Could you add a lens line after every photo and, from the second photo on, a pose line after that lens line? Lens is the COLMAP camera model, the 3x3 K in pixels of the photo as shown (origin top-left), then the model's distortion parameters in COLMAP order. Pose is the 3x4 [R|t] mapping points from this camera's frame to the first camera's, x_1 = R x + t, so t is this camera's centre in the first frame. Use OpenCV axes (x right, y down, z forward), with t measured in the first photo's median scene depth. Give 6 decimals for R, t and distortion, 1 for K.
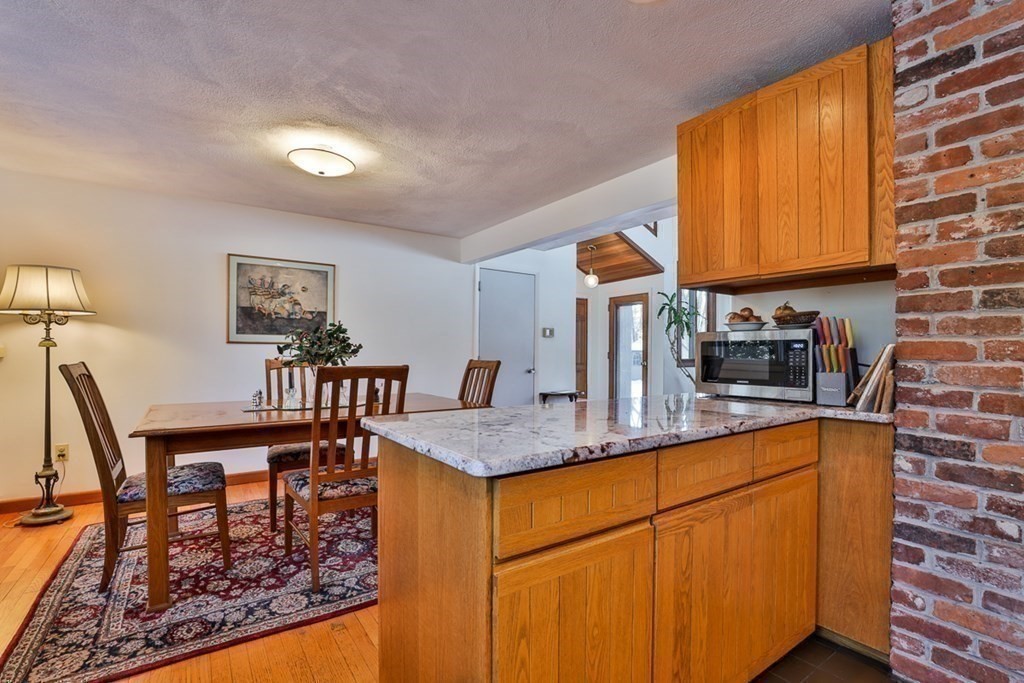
lens RADIAL K [[469.6, 0, 511.2], [0, 469.6, 352.3], [0, 0, 1]] dist [-0.033356, 0.007988]
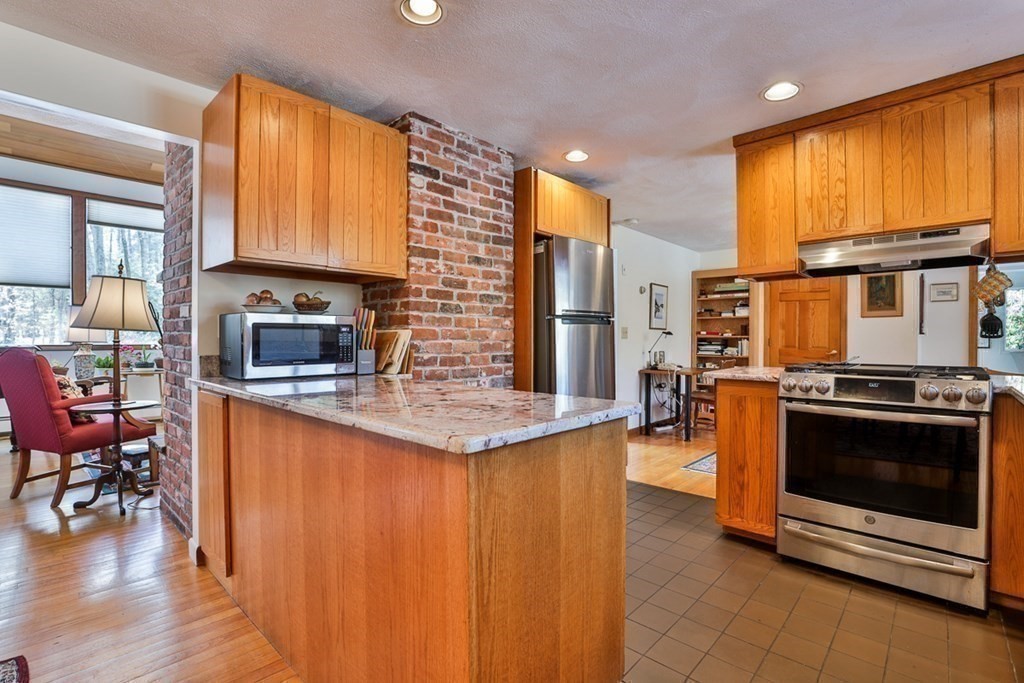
lens RADIAL K [[469.6, 0, 516.1], [0, 469.6, 337.7], [0, 0, 1]] dist [-0.033356, 0.007988]
pose [[-0.191220, -0.001323, 0.981546, -0.898742], [-0.002319, 0.999997, 0.000896, 0.008031], [-0.981544, -0.002105, -0.191223, 1.009892]]
